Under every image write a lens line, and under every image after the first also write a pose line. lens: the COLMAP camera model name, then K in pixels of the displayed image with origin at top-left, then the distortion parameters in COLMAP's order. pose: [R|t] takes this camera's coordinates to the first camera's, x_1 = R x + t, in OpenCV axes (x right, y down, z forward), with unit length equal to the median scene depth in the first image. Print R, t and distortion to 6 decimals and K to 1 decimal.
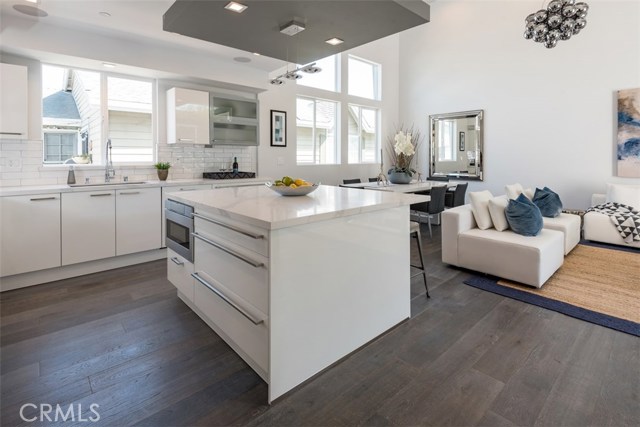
lens RADIAL K [[310.1, 0, 319.4], [0, 310.1, 161.7], [0, 0, 1]] dist [0.001706, -0.000832]
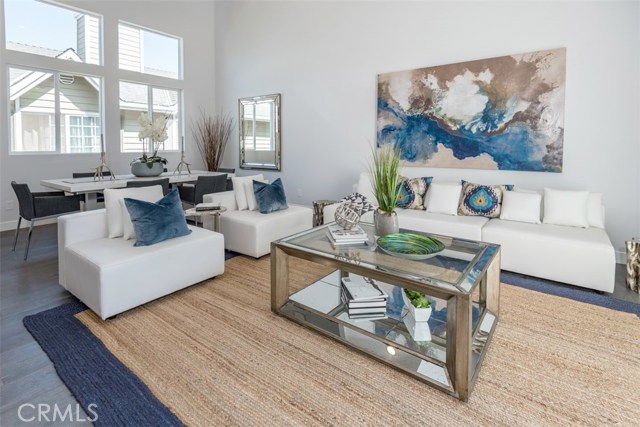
lens RADIAL K [[310.1, 0, 319.4], [0, 310.1, 161.7], [0, 0, 1]] dist [0.001706, -0.000832]
pose [[0.981782, -0.011569, 0.189658, 0.604767], [0.003770, 0.999134, 0.041430, -0.002951], [-0.189973, -0.039960, 0.980976, 0.097916]]
